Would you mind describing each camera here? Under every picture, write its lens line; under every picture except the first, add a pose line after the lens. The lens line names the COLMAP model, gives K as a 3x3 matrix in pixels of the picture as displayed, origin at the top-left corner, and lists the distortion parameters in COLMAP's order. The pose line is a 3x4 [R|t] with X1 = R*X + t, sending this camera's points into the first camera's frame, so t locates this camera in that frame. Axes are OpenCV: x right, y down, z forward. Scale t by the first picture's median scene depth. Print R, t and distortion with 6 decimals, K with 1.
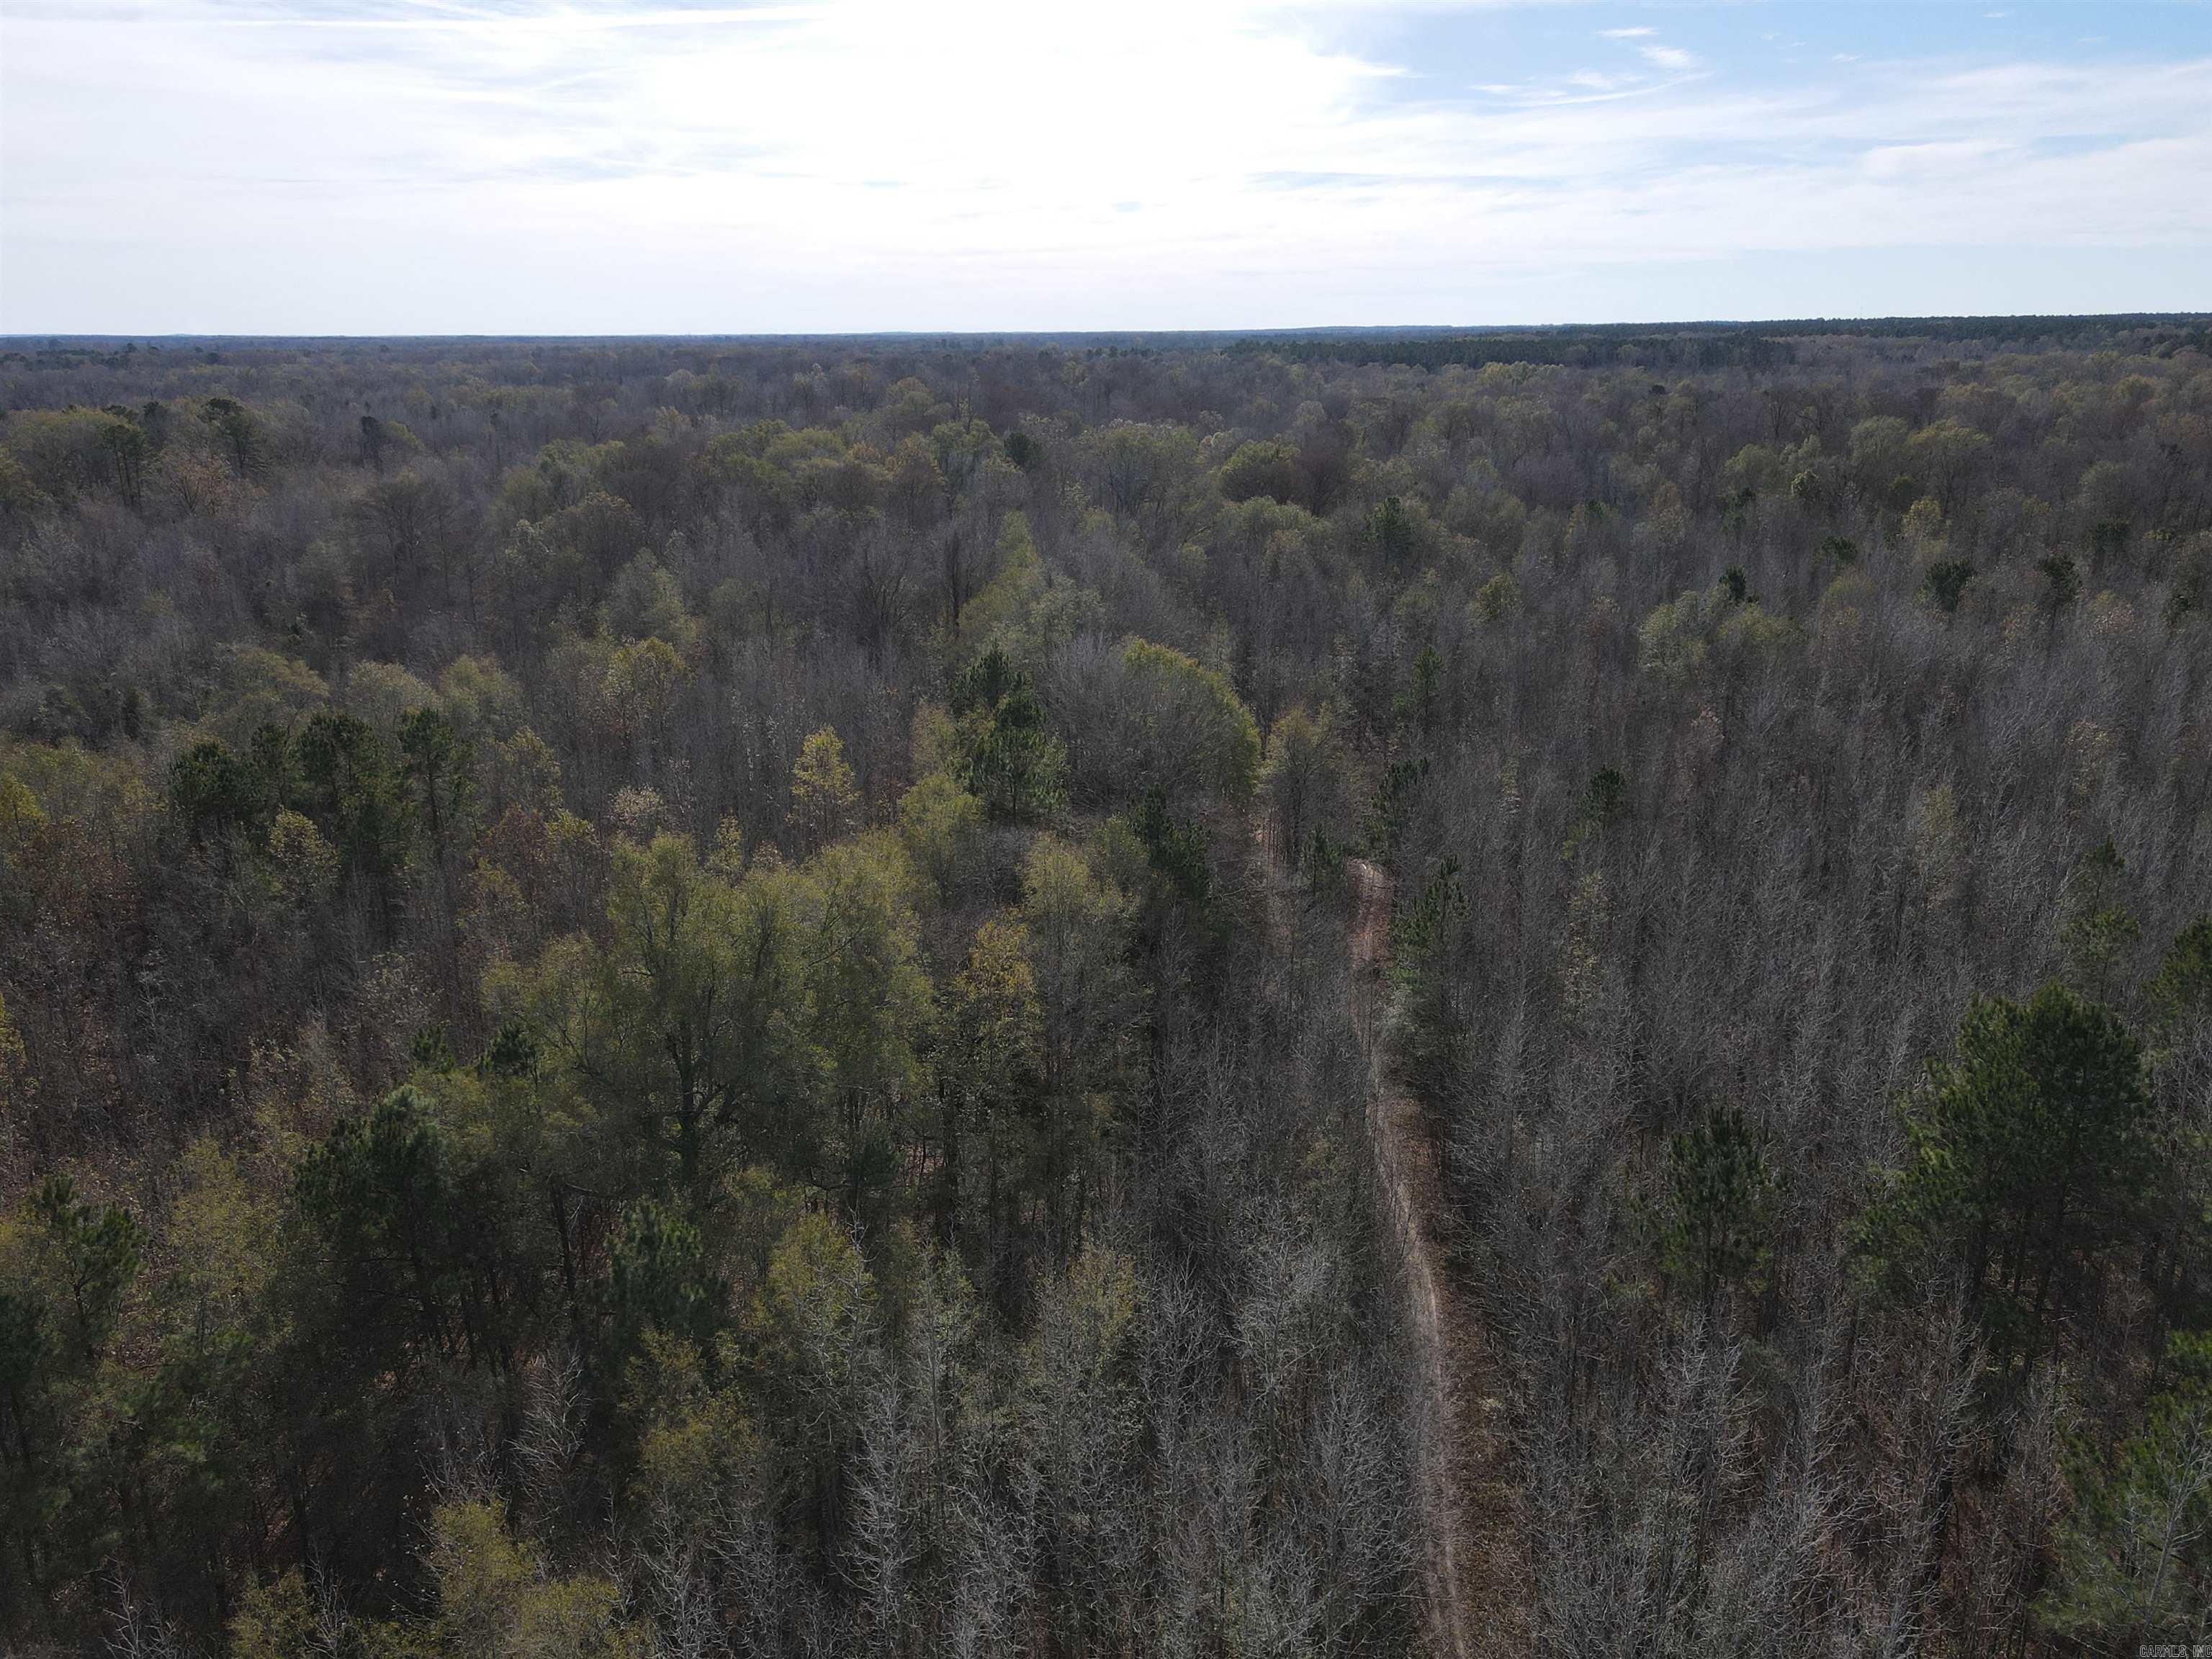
lens RADIAL K [[1573.9, 0, 1077.1], [0, 1573.9, 830.8], [0, 0, 1]] dist [-0.000405, 0.039244]
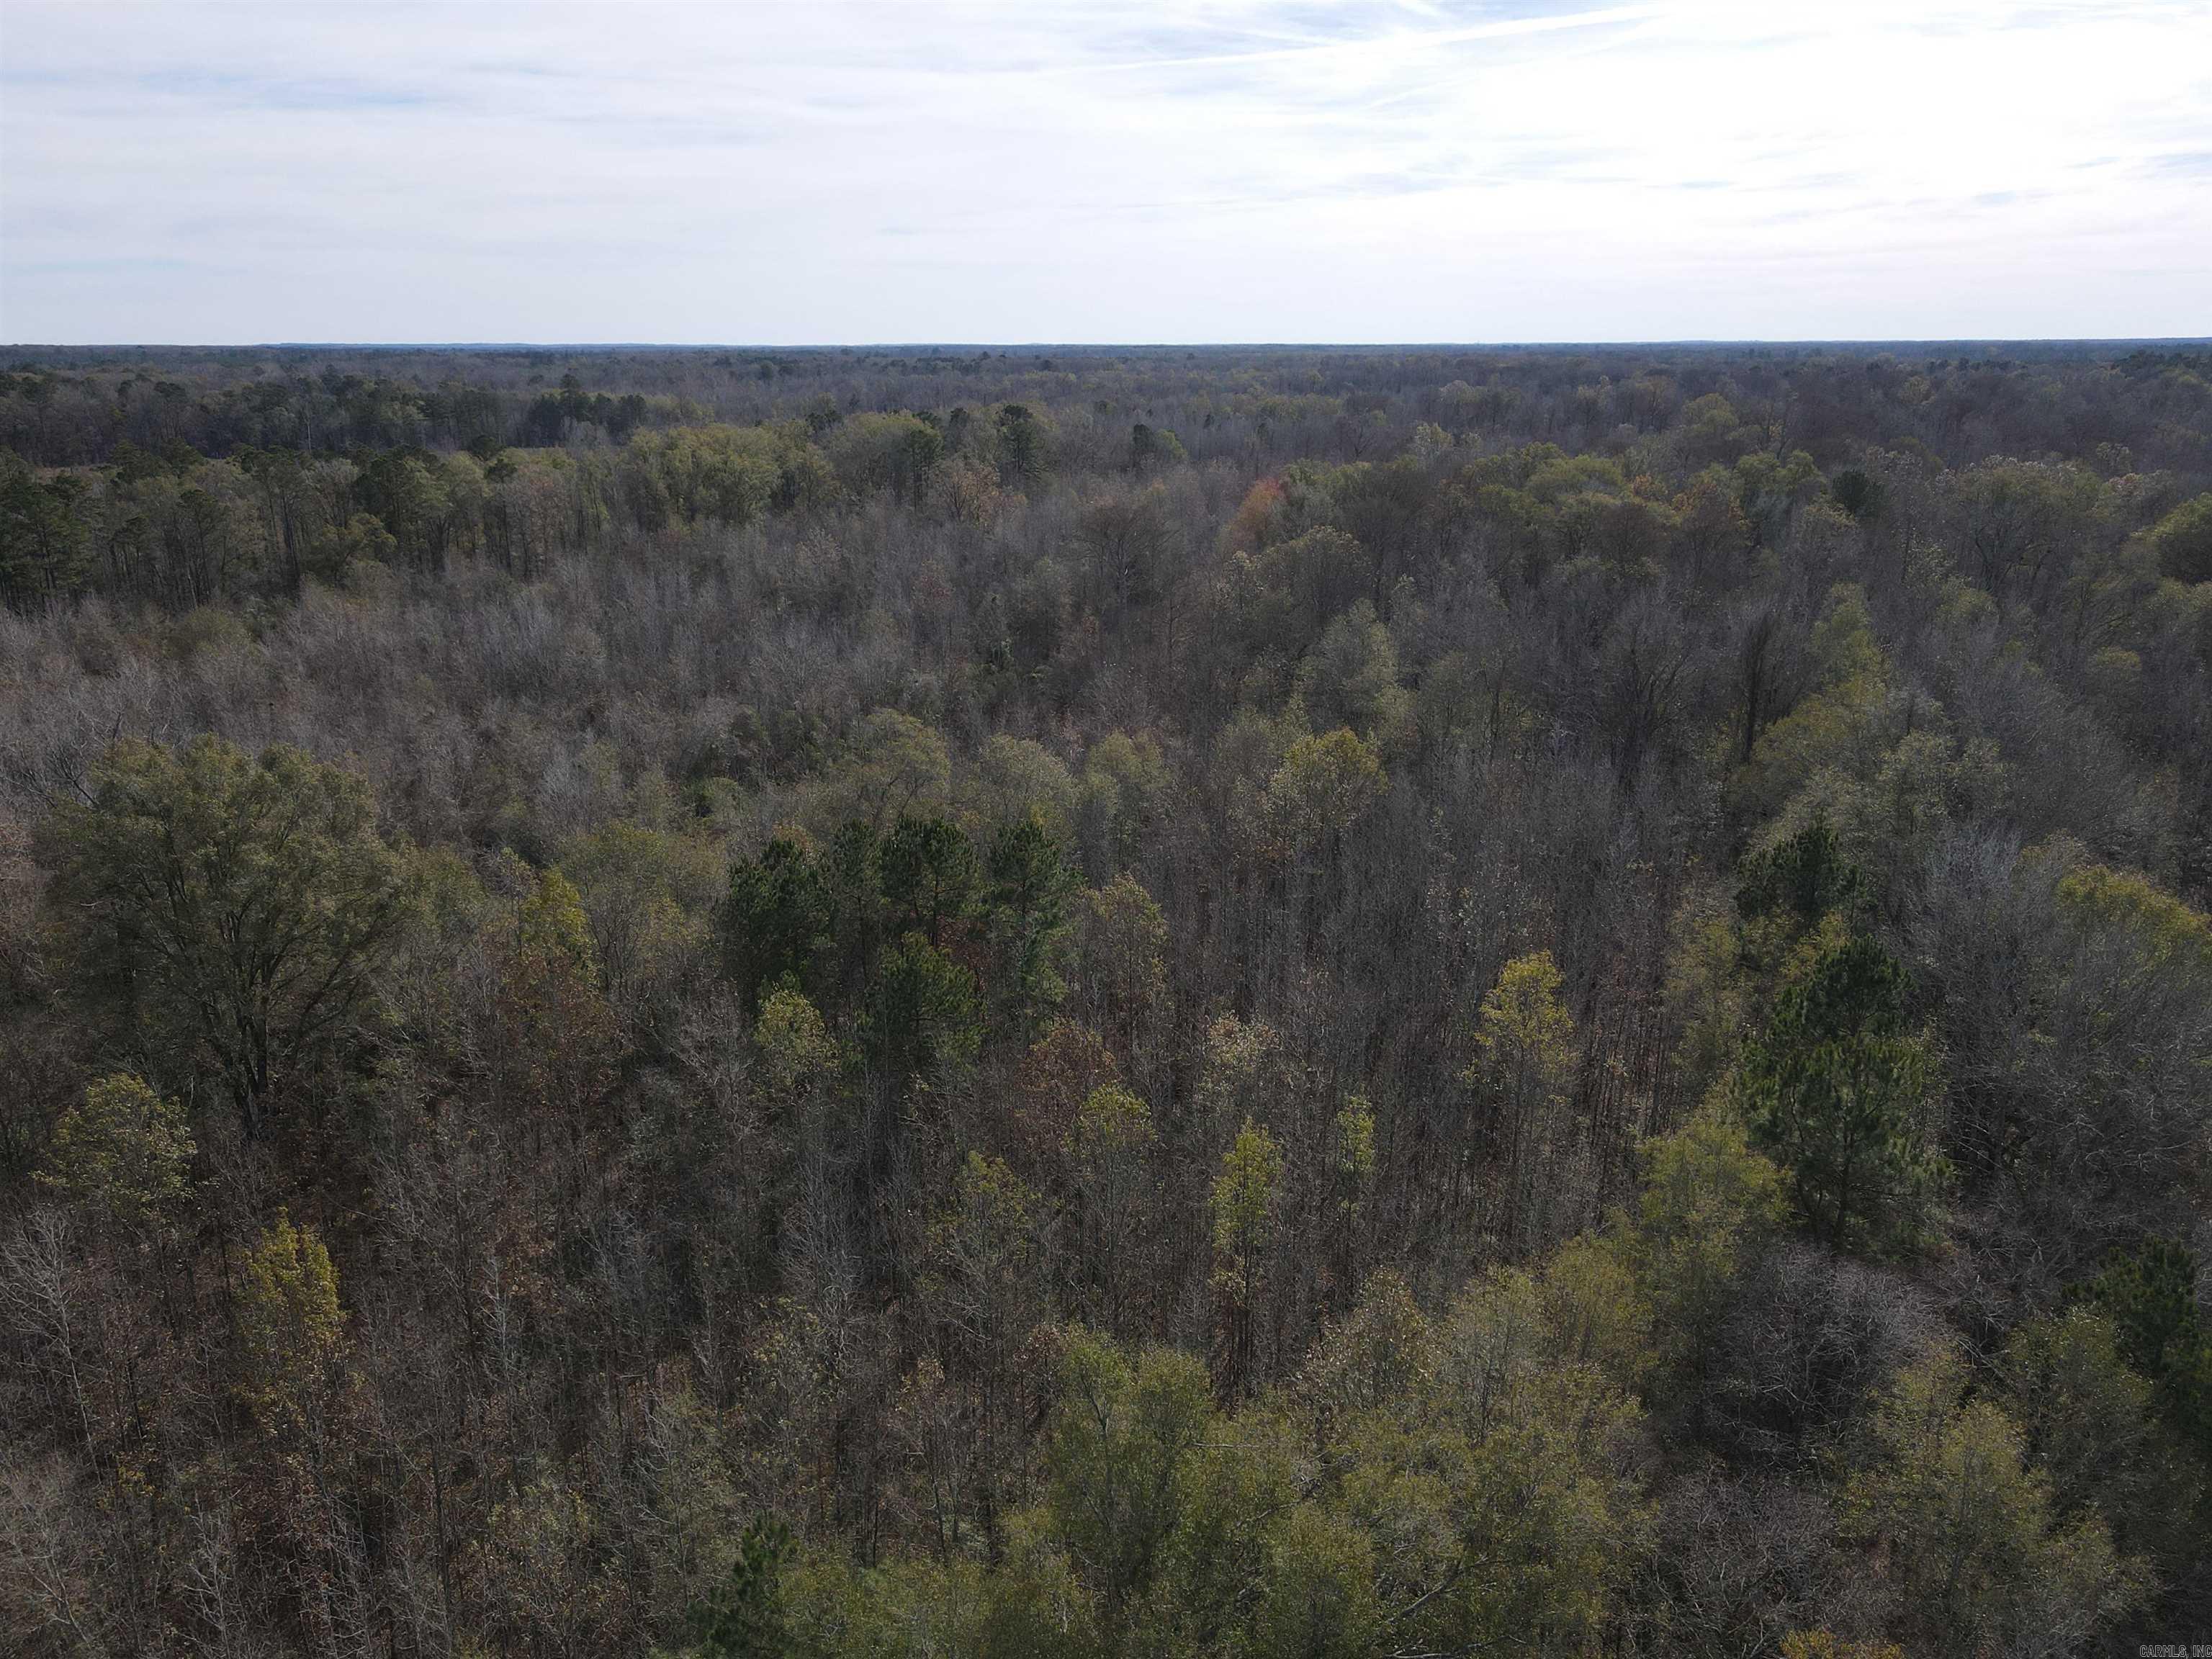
lens RADIAL K [[1582.0, 0, 1107.7], [0, 1582.0, 788.6], [0, 0, 1]] dist [0.003094, 0.007545]
pose [[0.899209, 0.122848, -0.419918, -0.016048], [-0.135659, 0.990755, -0.000650, -0.032871], [0.415957, 0.057550, 0.907562, 0.098835]]
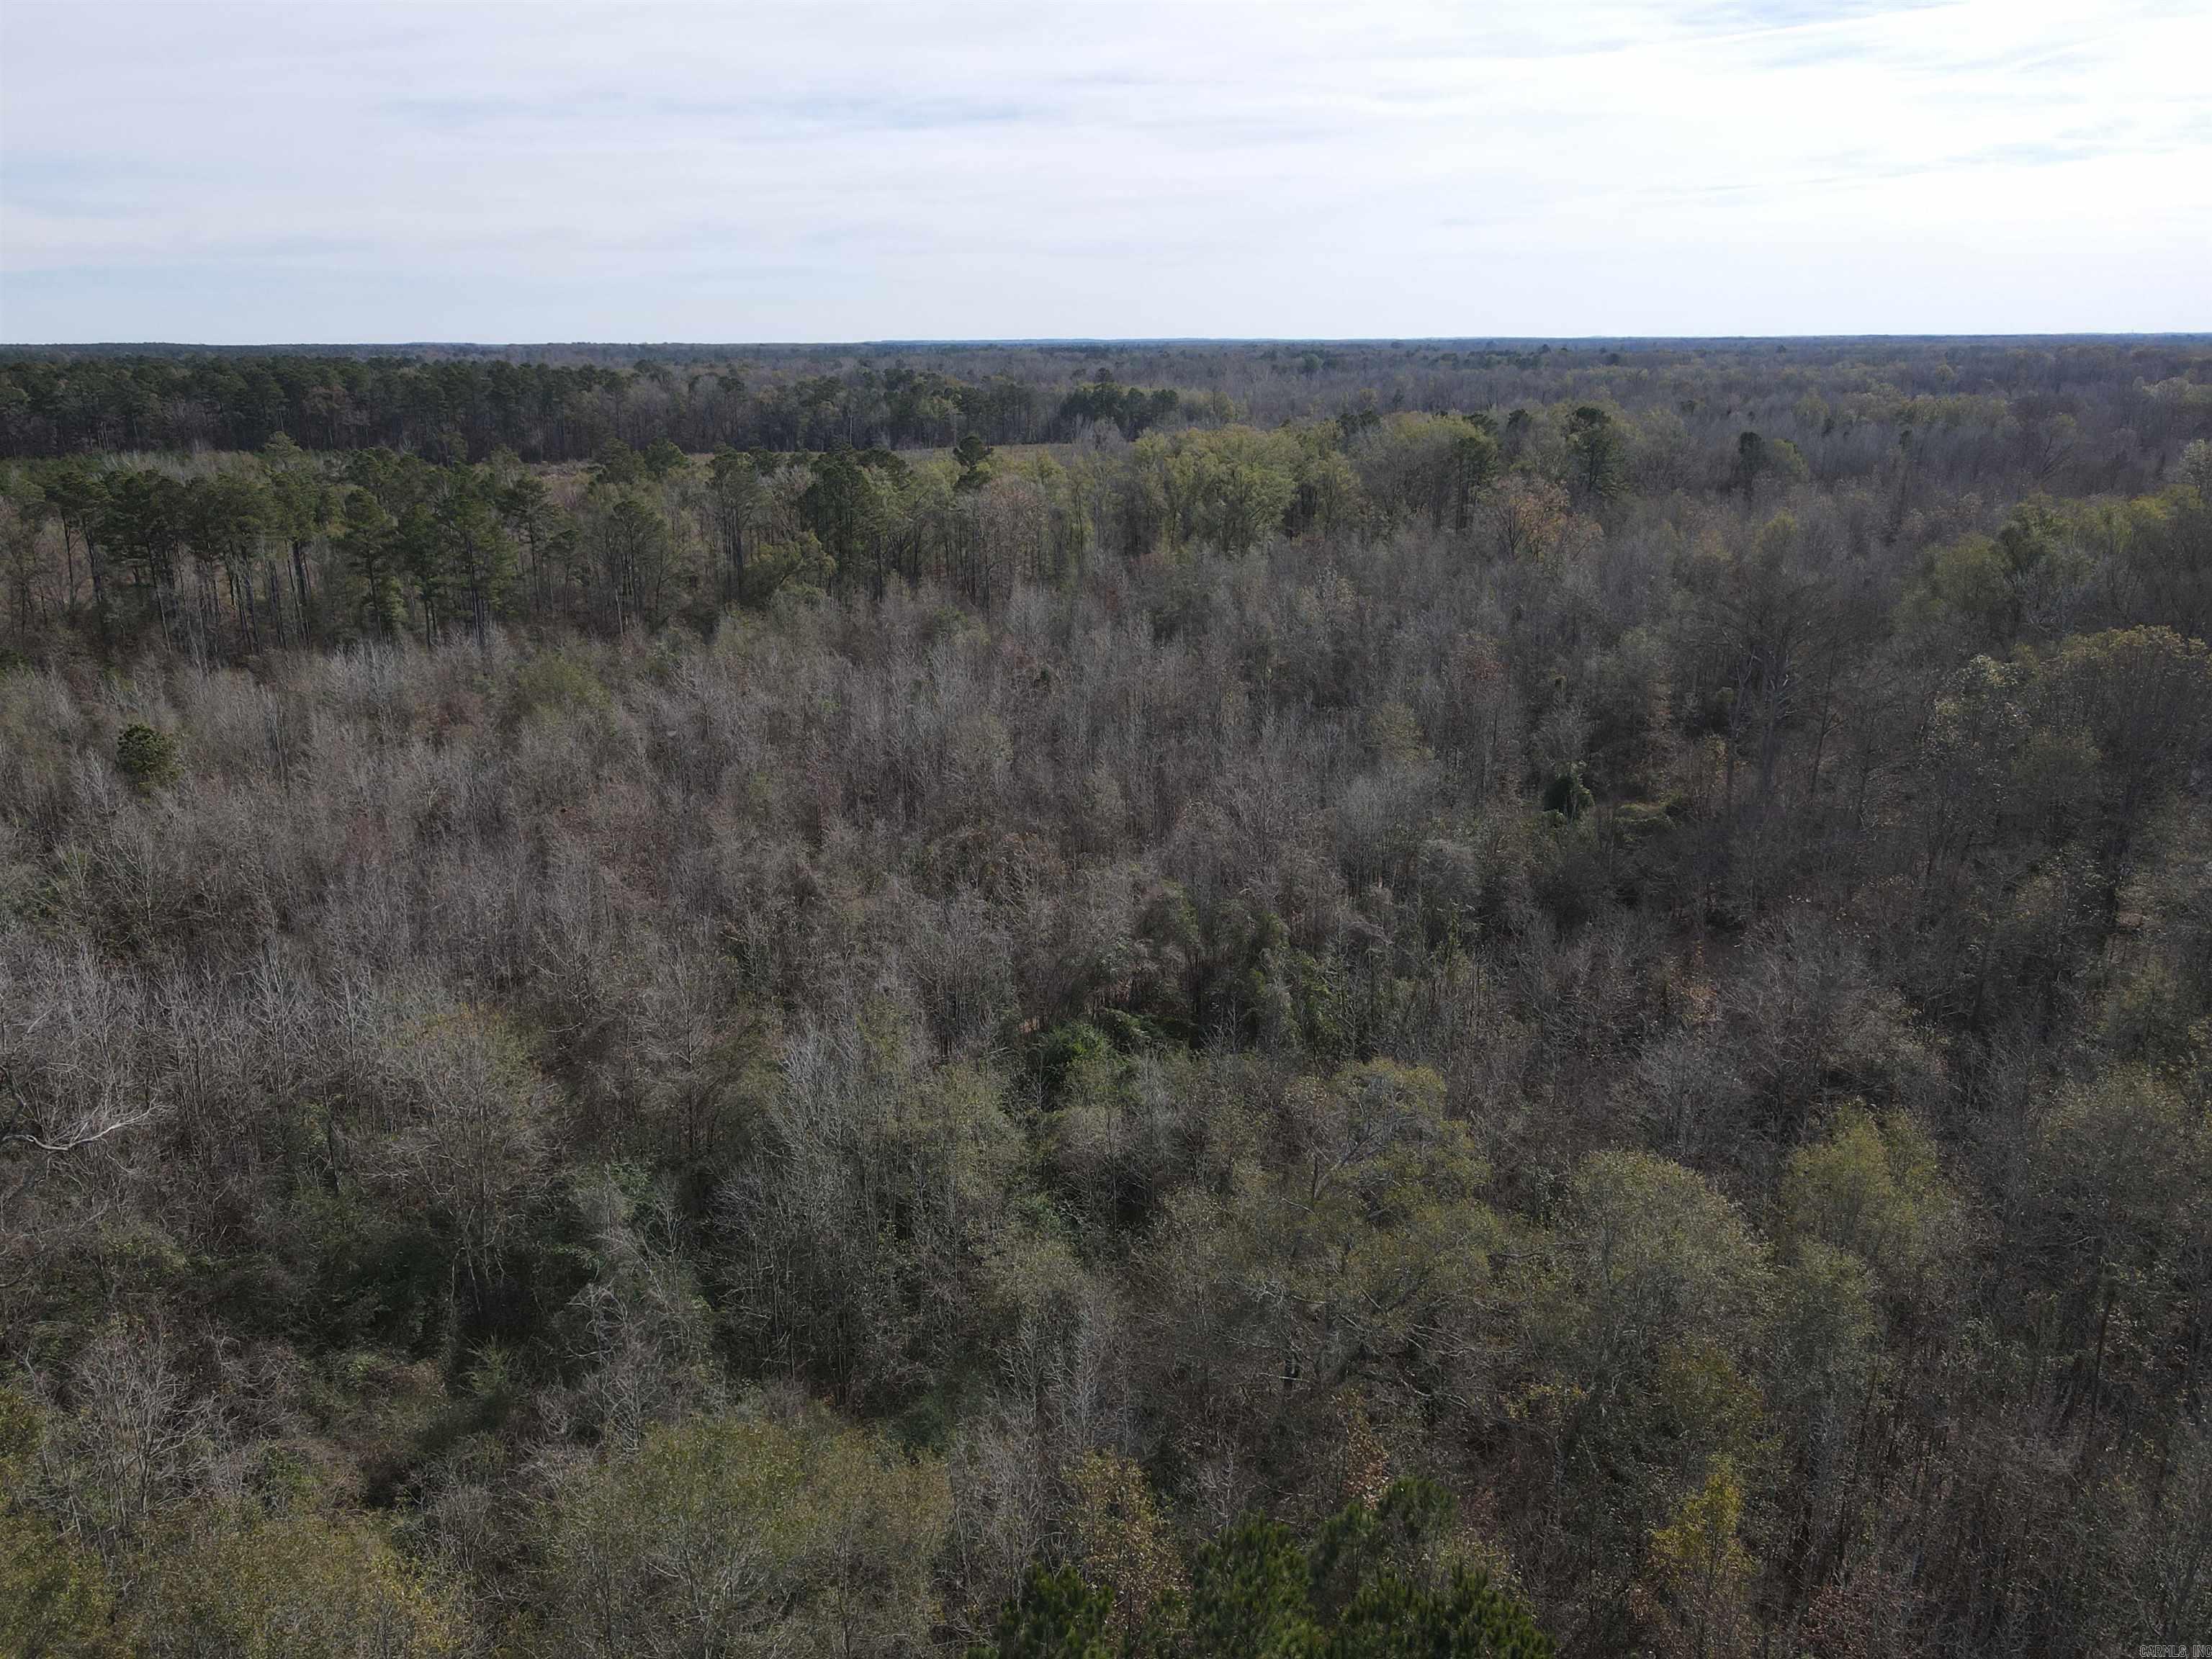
lens RADIAL K [[1595.4, 0, 1106.7], [0, 1595.4, 788.1], [0, 0, 1]] dist [-0.046912, 0.092912]
pose [[0.707290, 0.193332, -0.679974, -0.110002], [-0.211131, 0.975747, 0.057814, -0.072740], [0.674659, 0.102672, 0.730954, 0.235369]]
